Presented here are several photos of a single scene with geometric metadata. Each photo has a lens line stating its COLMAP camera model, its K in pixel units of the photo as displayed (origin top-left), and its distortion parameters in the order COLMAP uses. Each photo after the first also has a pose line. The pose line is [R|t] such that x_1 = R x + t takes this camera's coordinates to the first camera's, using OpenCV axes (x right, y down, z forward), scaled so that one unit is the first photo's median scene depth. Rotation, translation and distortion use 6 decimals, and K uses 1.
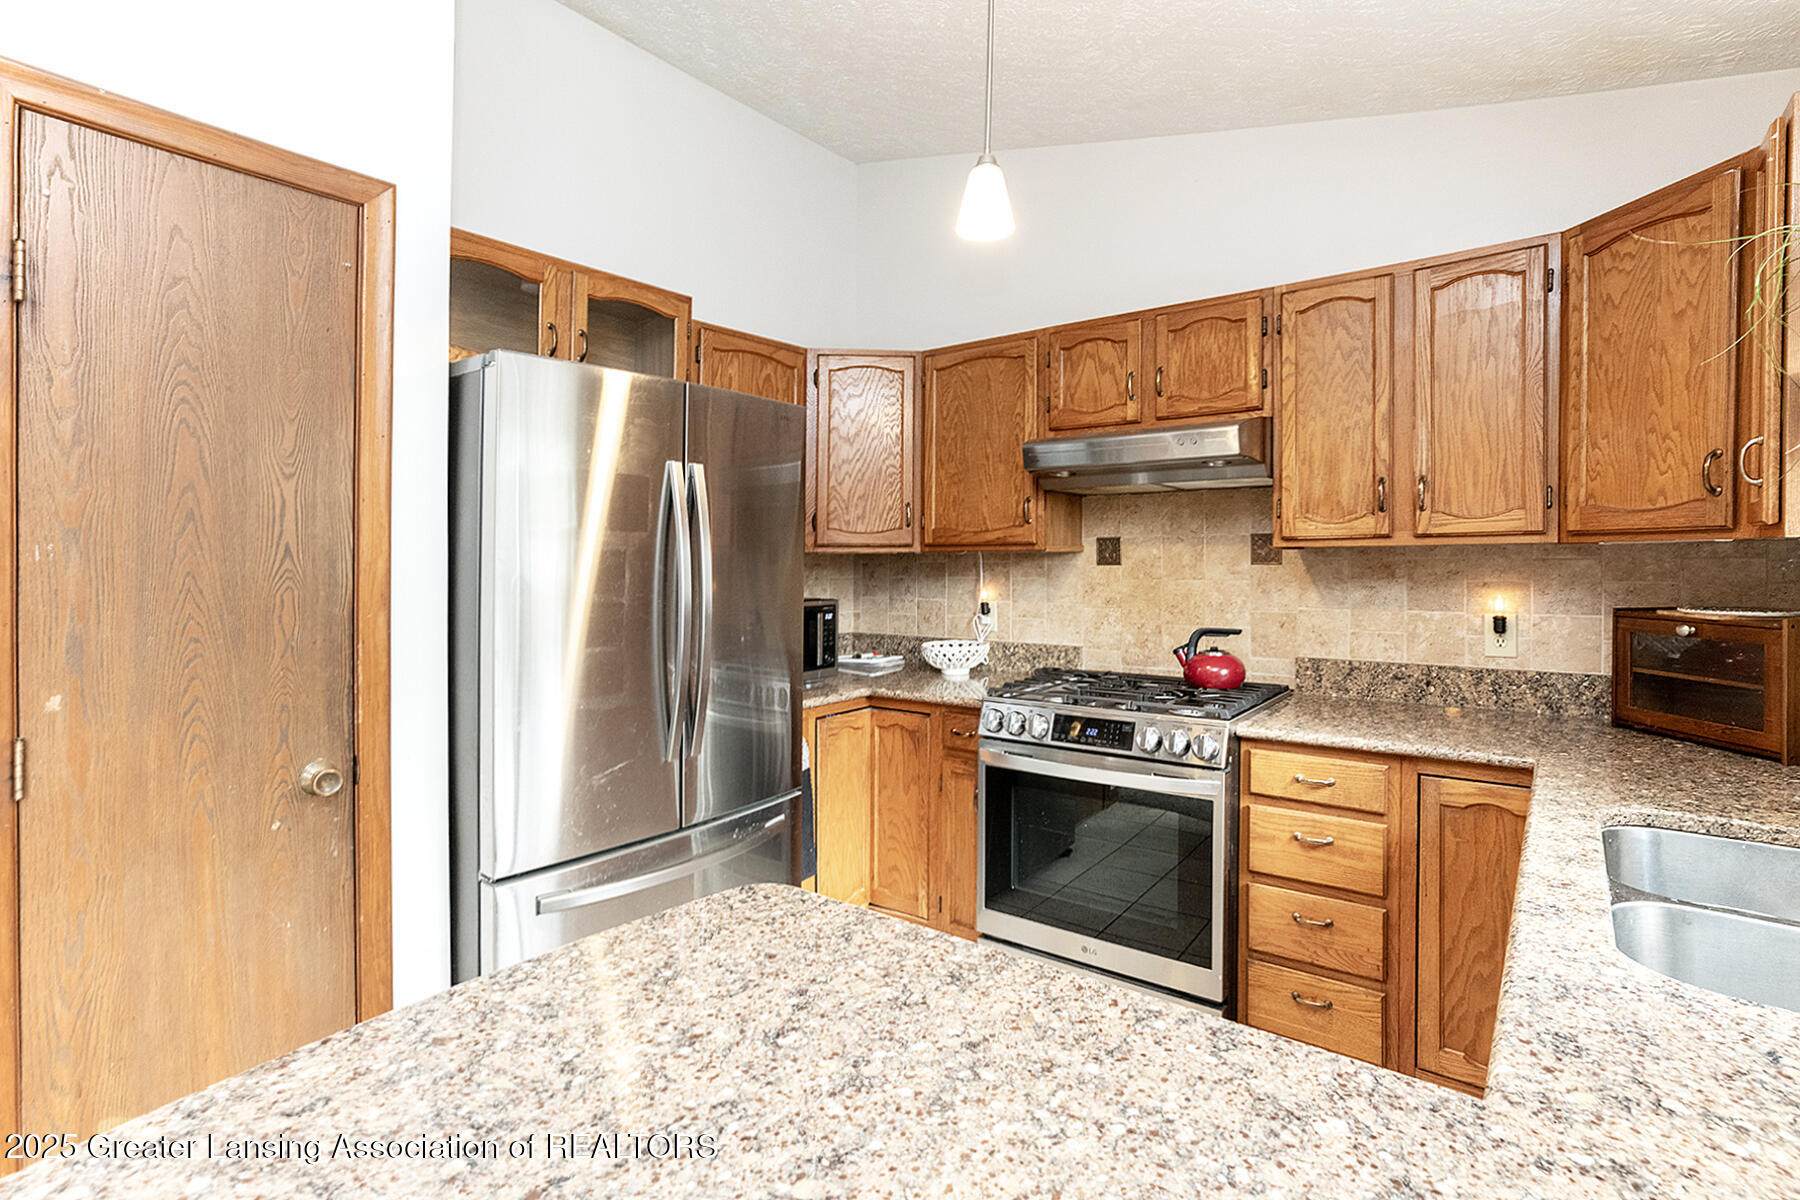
lens RADIAL K [[903.3, 0, 872.7], [0, 903.3, 580.7], [0, 0, 1]] dist [-0.036364, 0.038399]
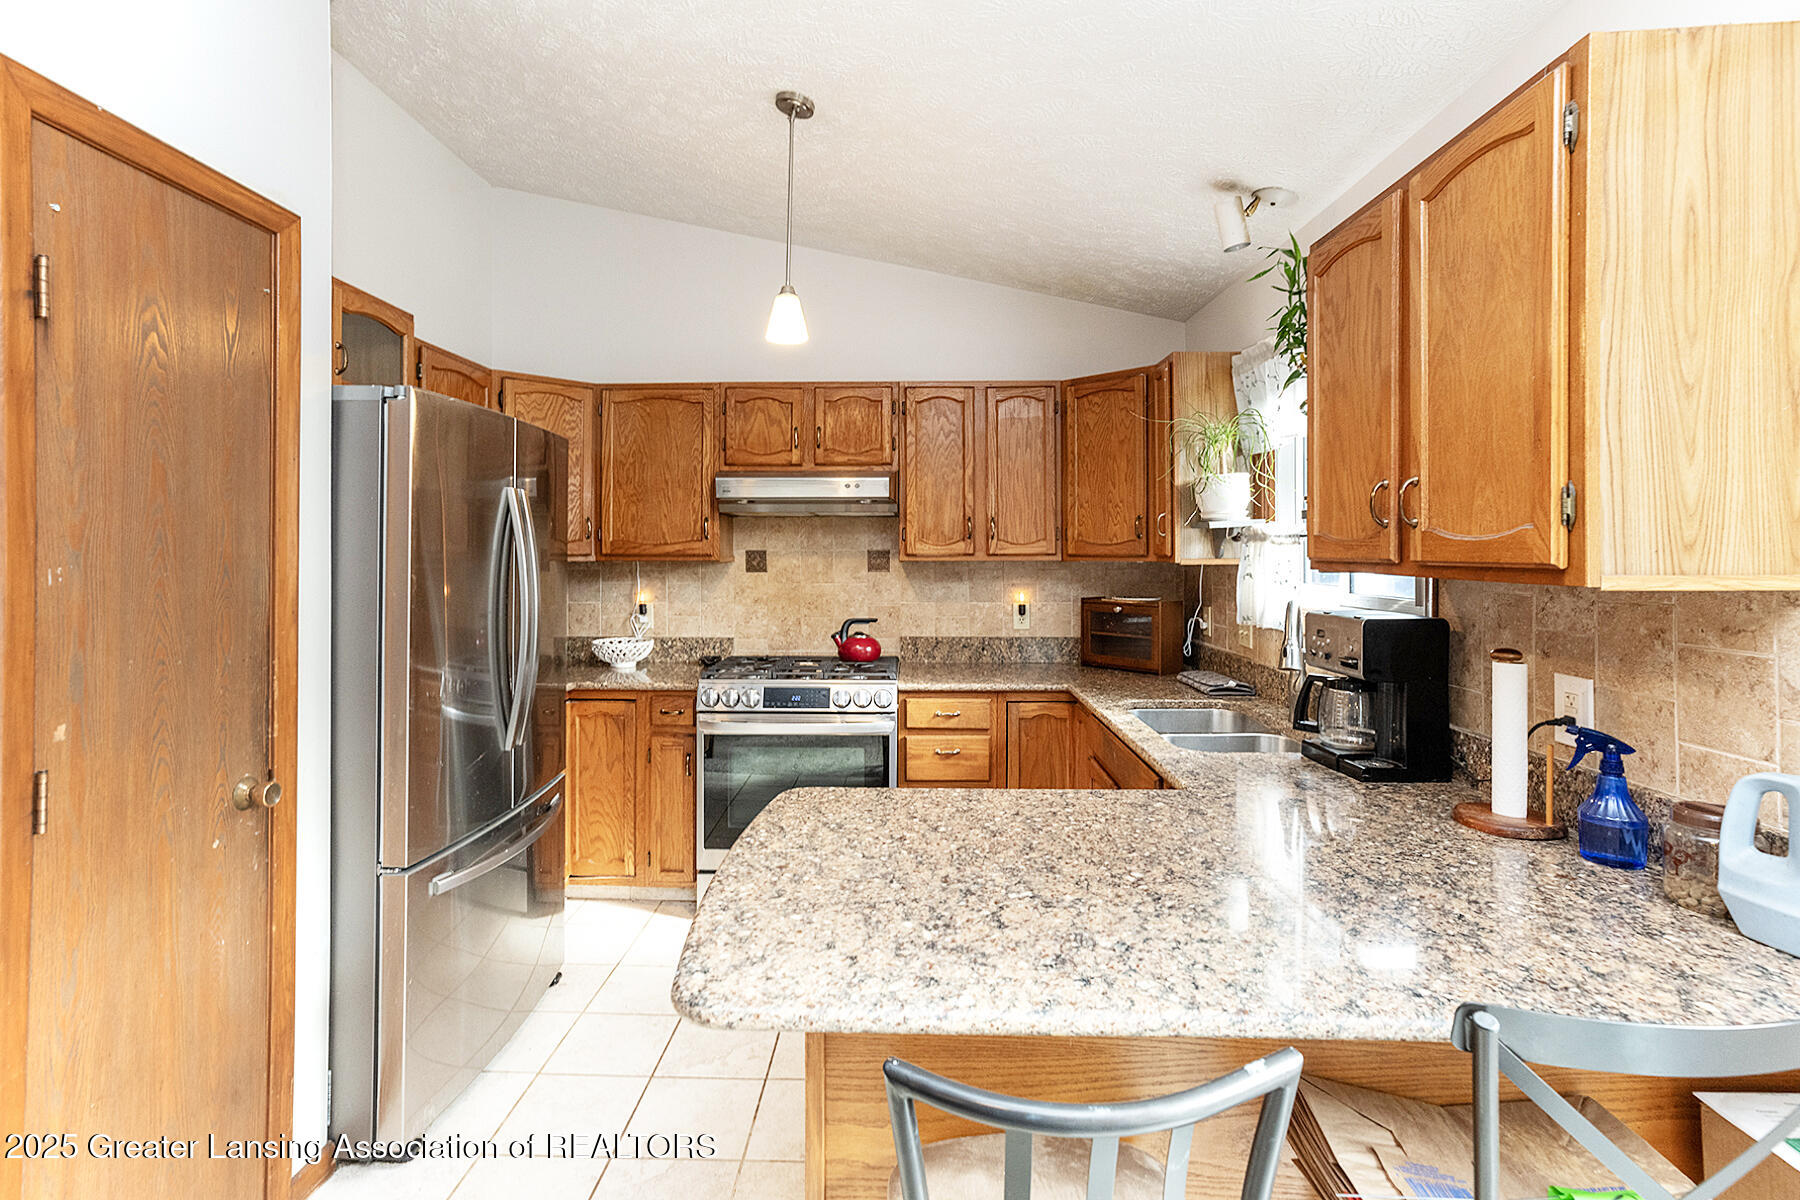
lens RADIAL K [[903.3, 0, 872.7], [0, 903.3, 580.7], [0, 0, 1]] dist [-0.036364, 0.038399]
pose [[0.817002, -0.010982, 0.576530, -0.450321], [0.009263, 0.999940, 0.005920, -0.014948], [-0.576560, 0.000504, 0.817055, -0.173743]]
